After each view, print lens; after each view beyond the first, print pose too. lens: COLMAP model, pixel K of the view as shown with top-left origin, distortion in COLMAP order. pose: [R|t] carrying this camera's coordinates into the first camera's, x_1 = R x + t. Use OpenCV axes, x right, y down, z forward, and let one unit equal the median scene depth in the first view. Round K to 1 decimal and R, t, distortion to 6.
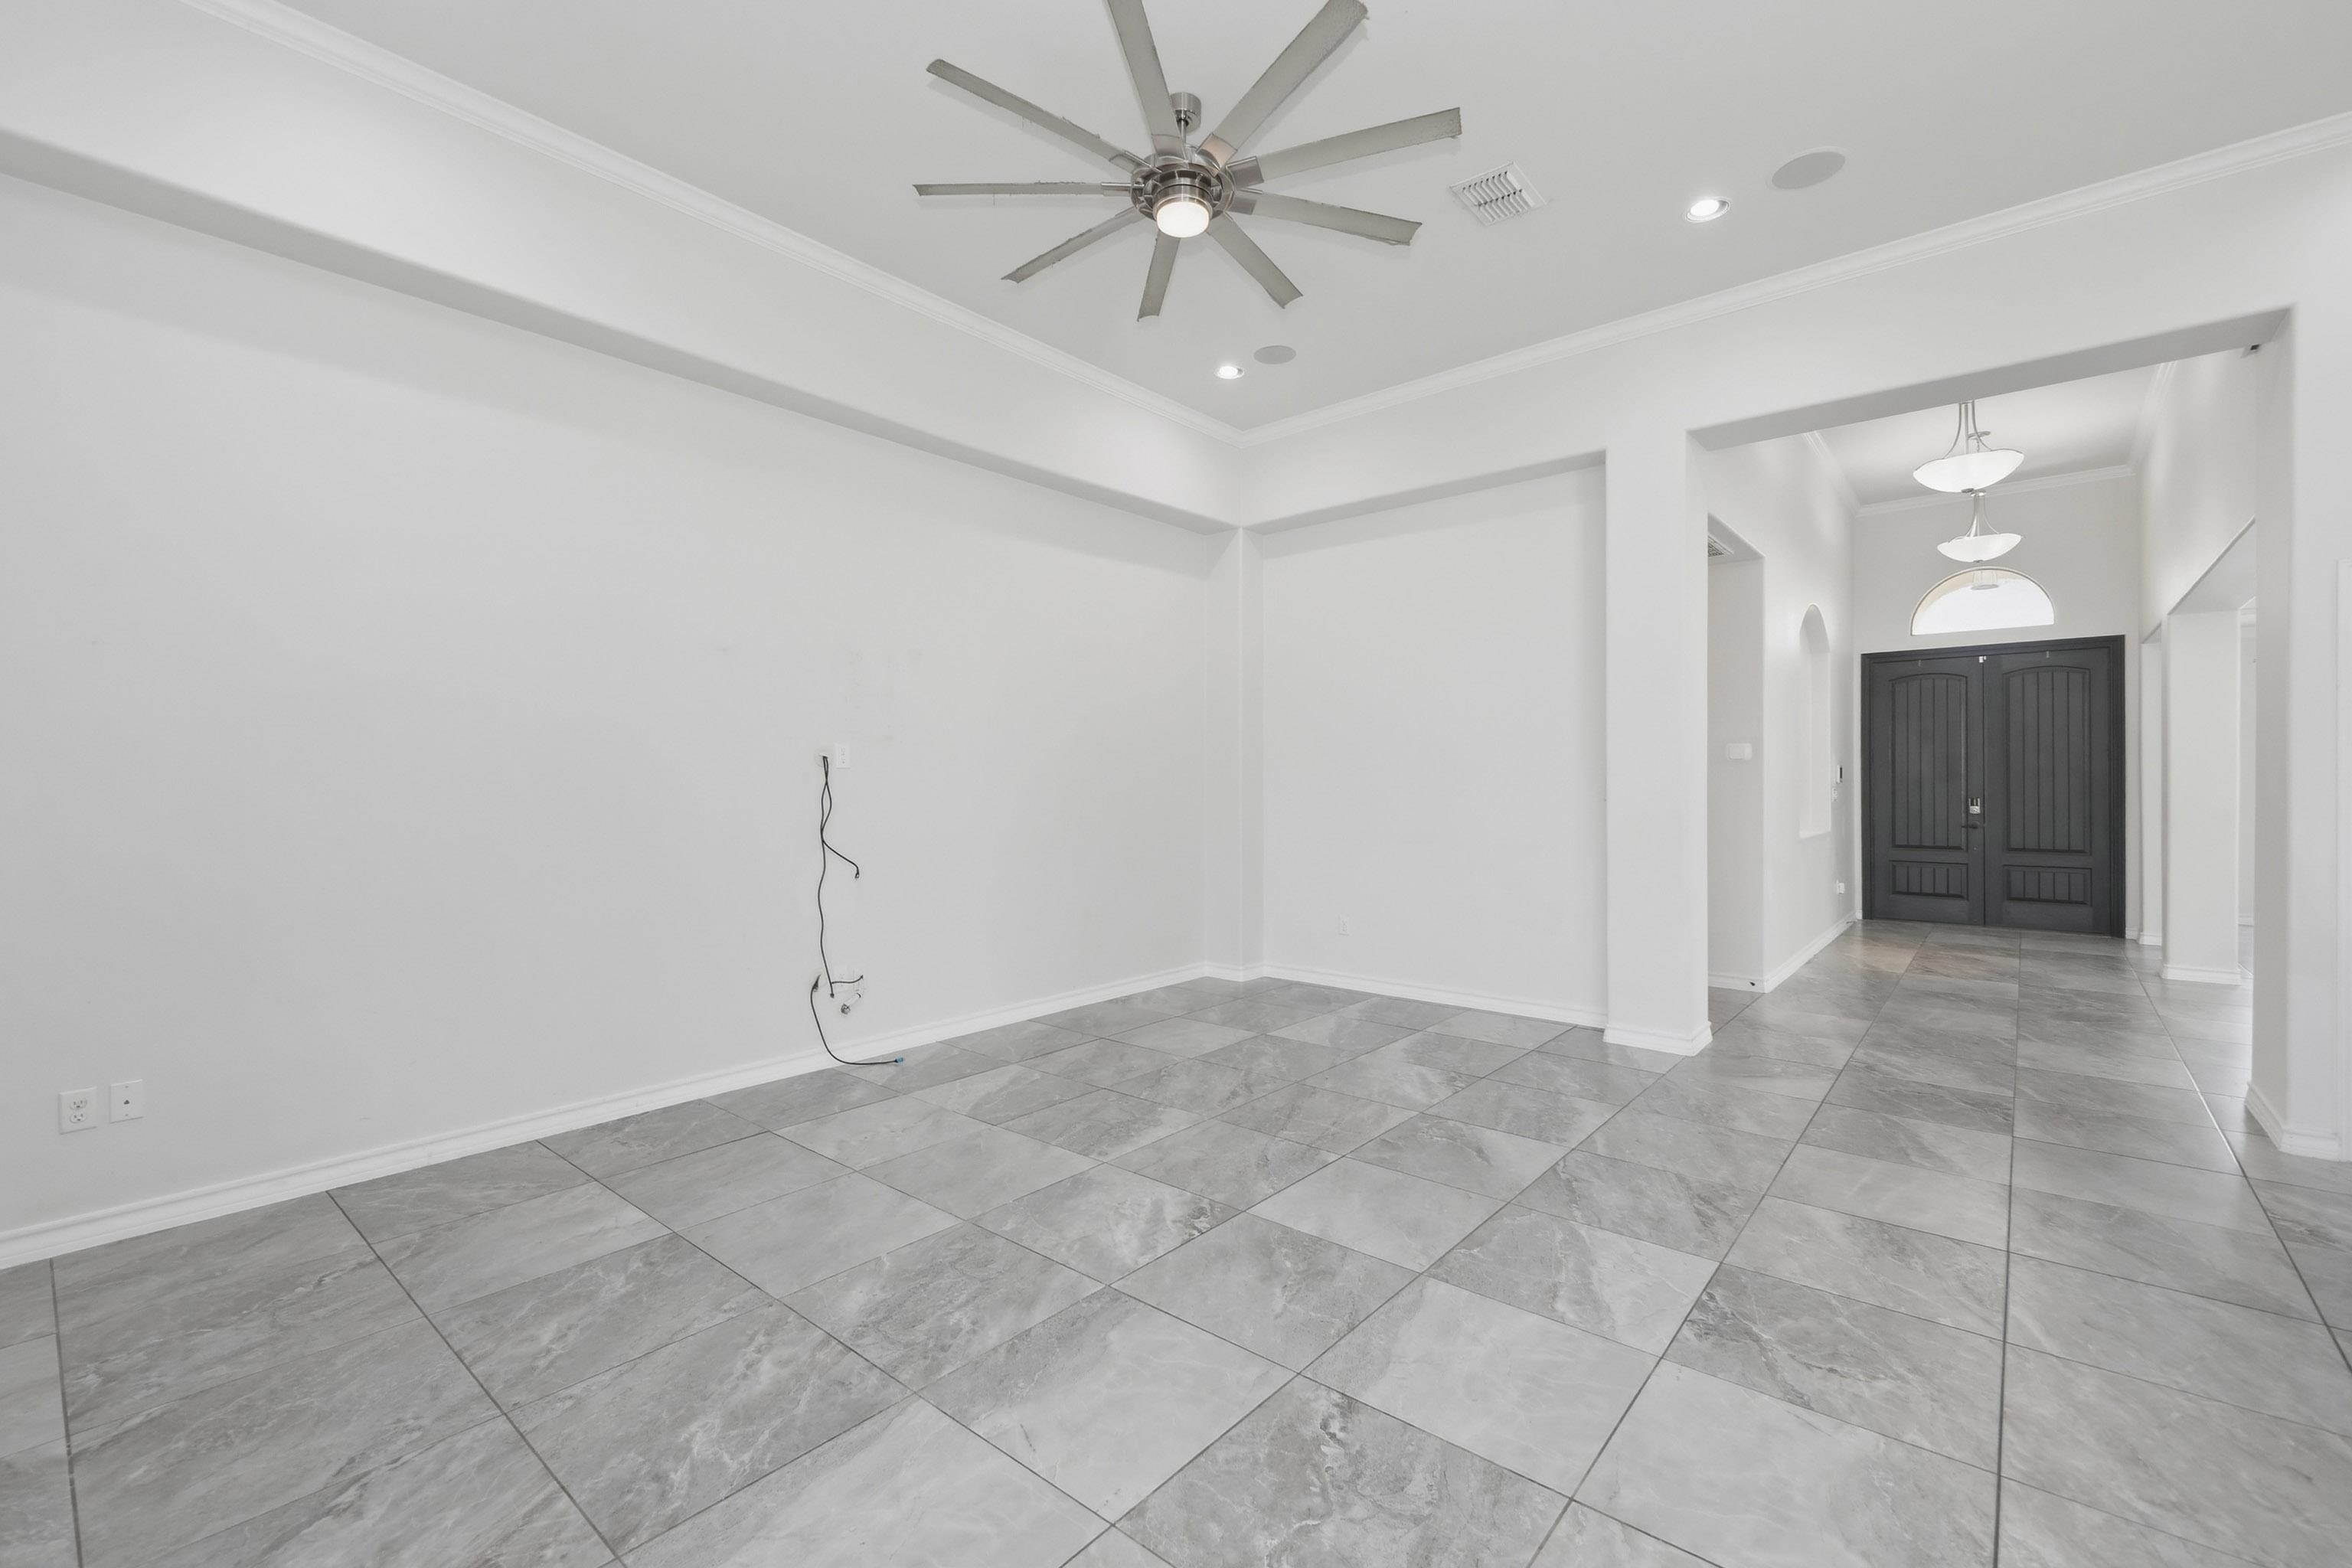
lens RADIAL K [[992.2, 0, 1197.8], [0, 992.2, 783.6], [0, 0, 1]] dist [-0.000625, -0.010646]
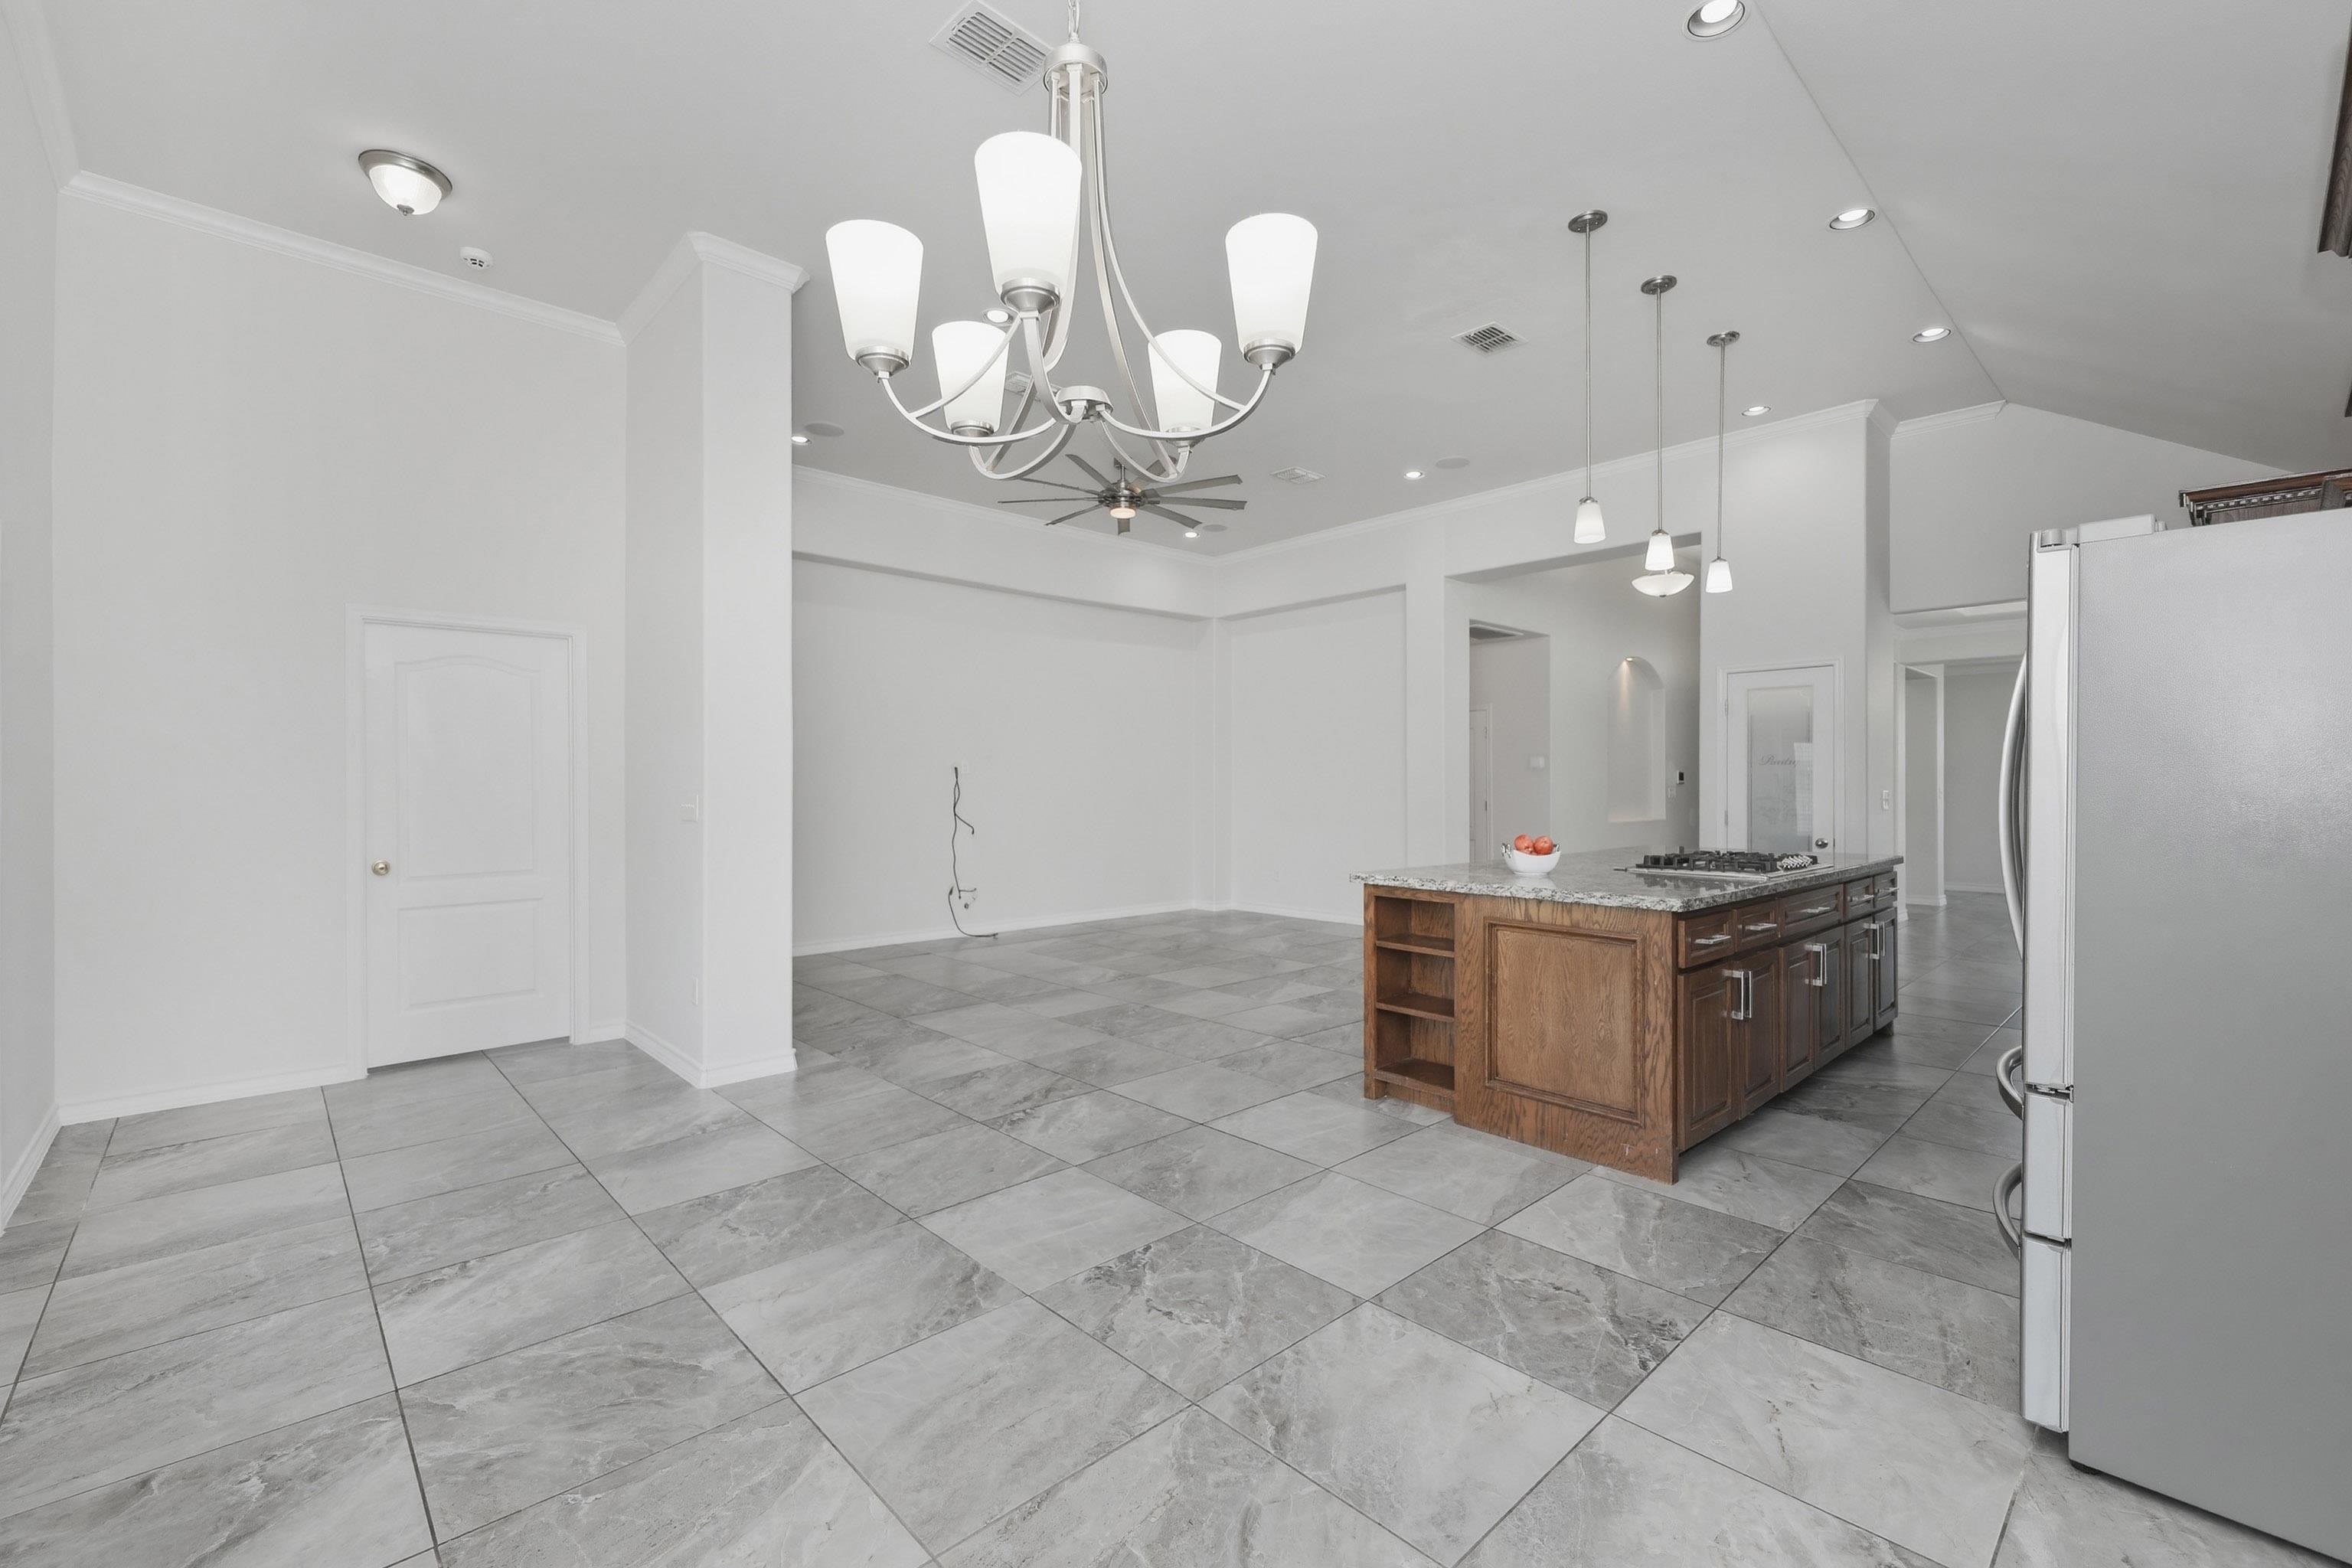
lens RADIAL K [[992.6, 0, 1176.0], [0, 992.6, 784.0], [0, 0, 1]] dist [0.000301, -0.000352]
pose [[0.991824, 0.002922, -0.127576, 0.280522], [-0.002993, 0.999995, -0.000358, 0.006039], [0.127574, 0.000737, 0.991829, -0.827588]]
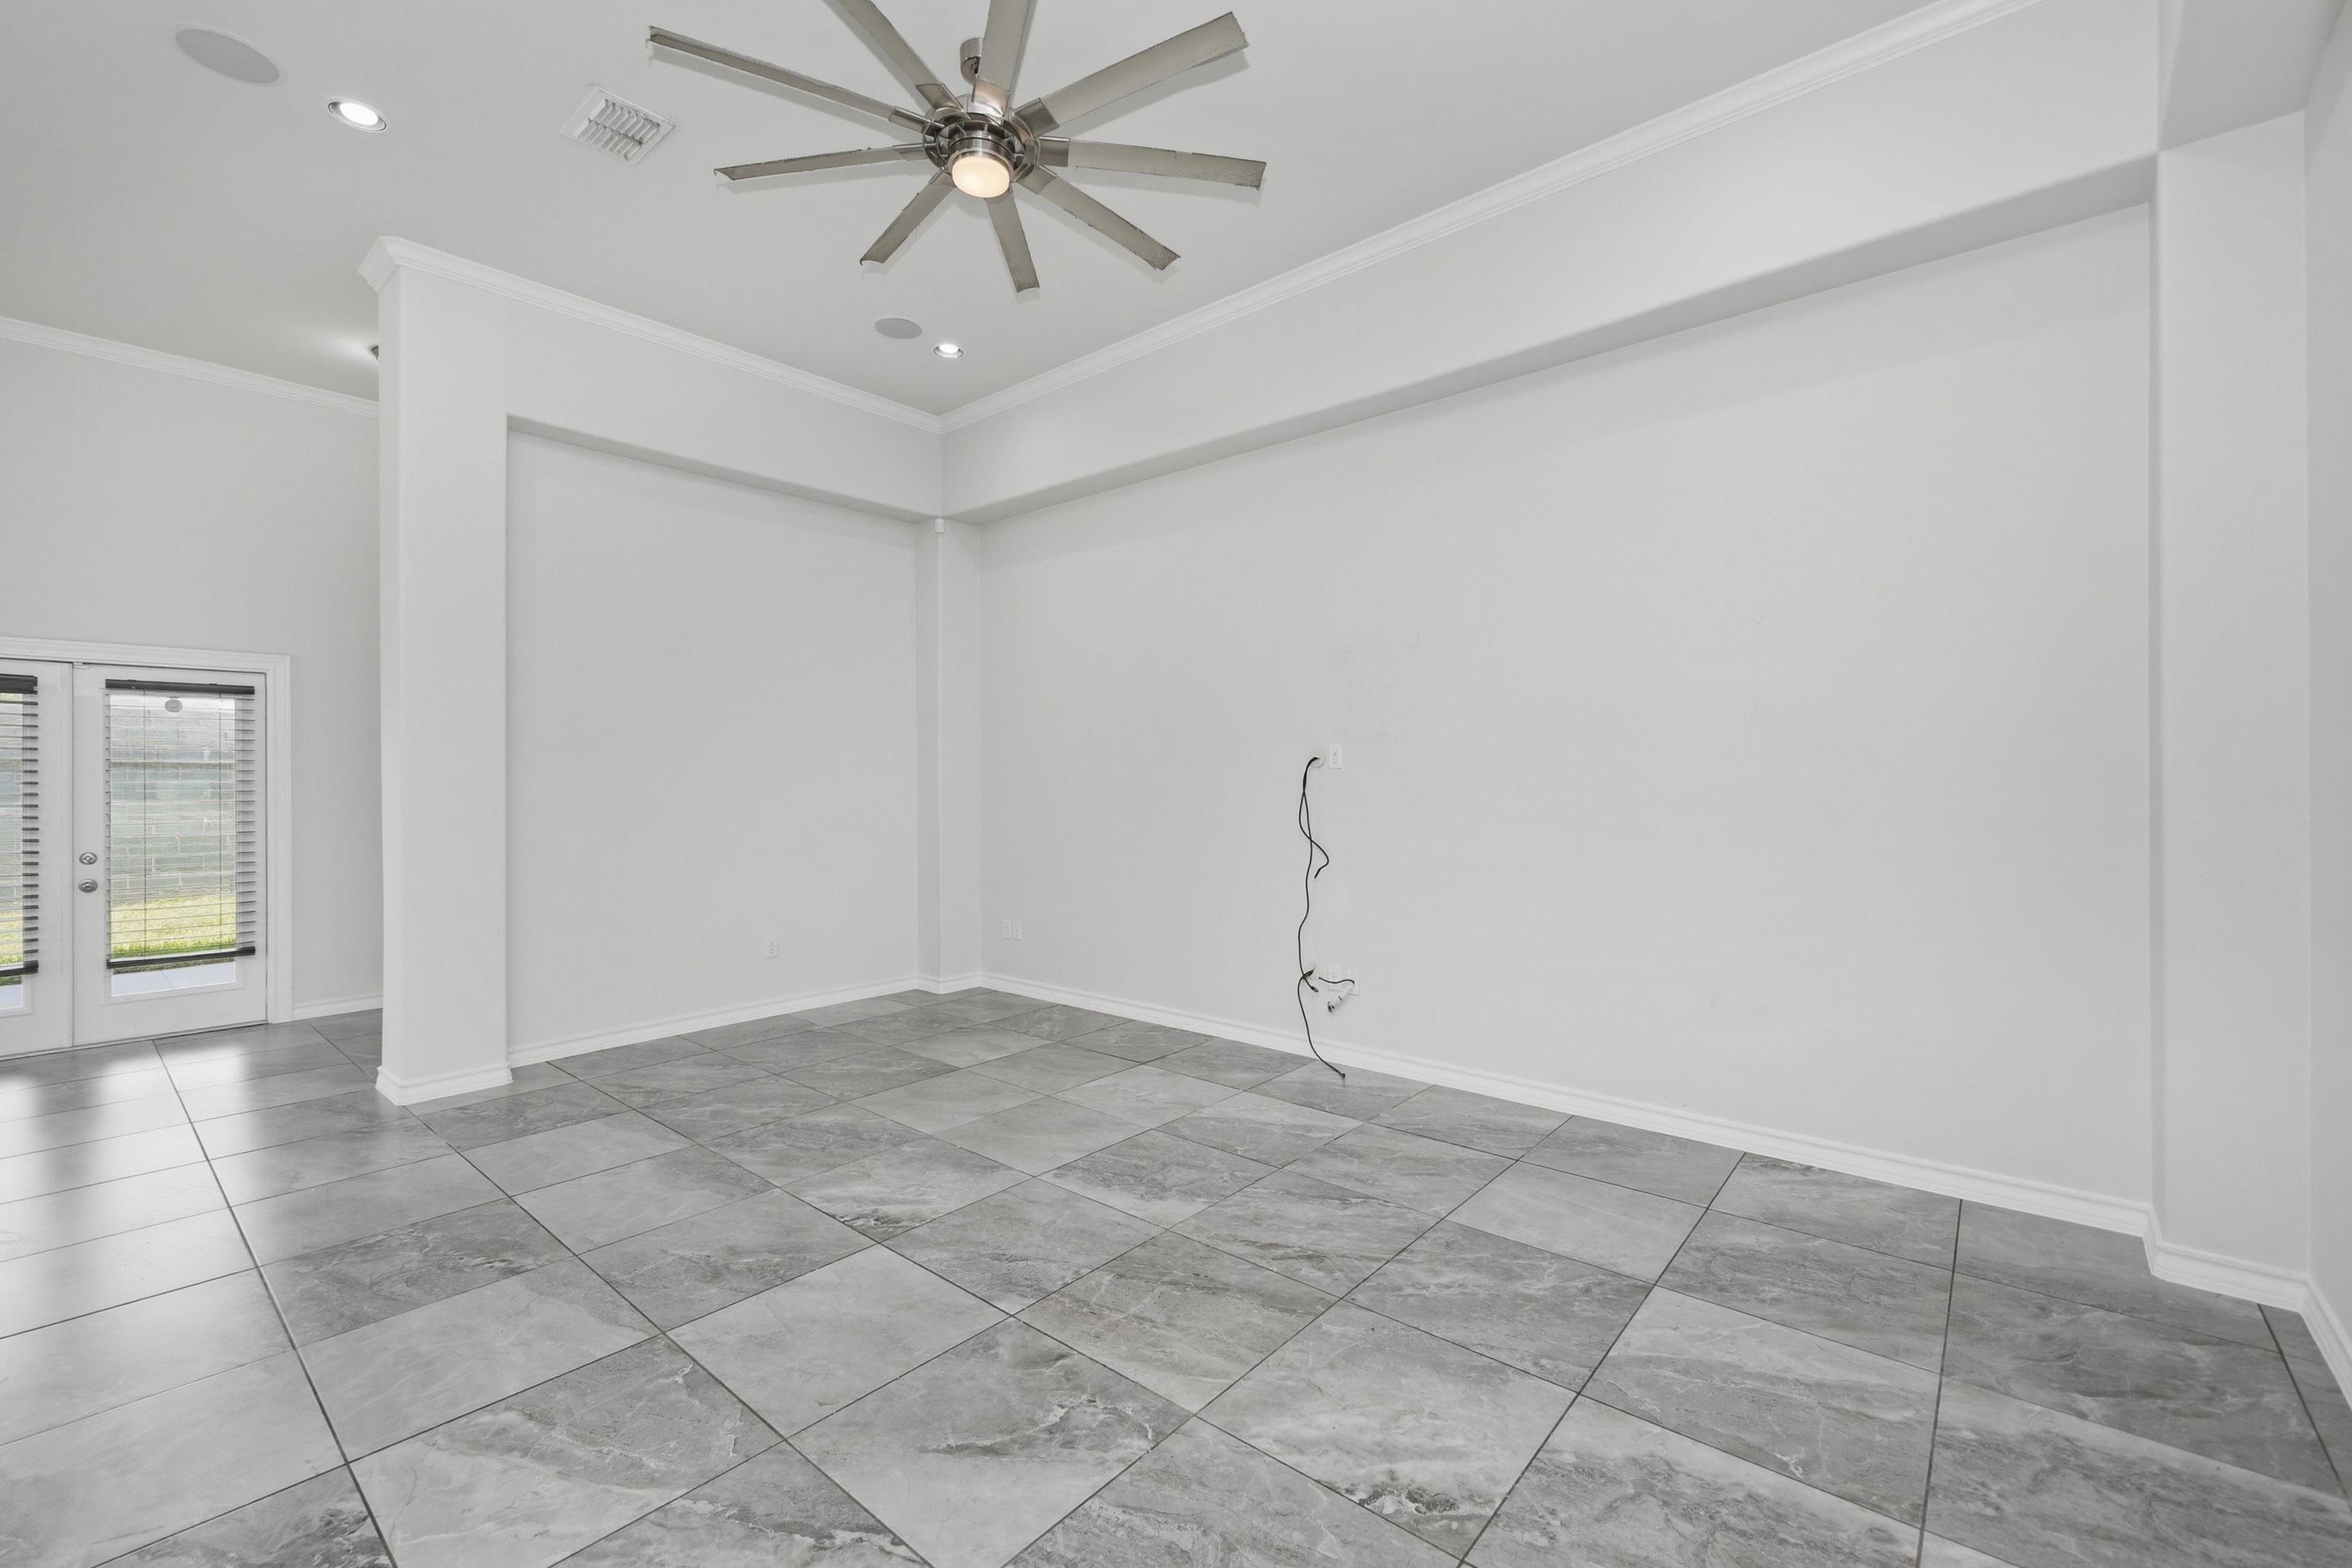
lens RADIAL K [[974.4, 0, 1176.0], [0, 974.4, 784.0], [0, 0, 1]] dist [0.002104, -0.005260]
pose [[-0.009379, 0.013196, -0.999869, 0.715013], [-0.001562, 0.999912, 0.013212, -0.016504], [0.999955, 0.001685, -0.009358, 0.949796]]
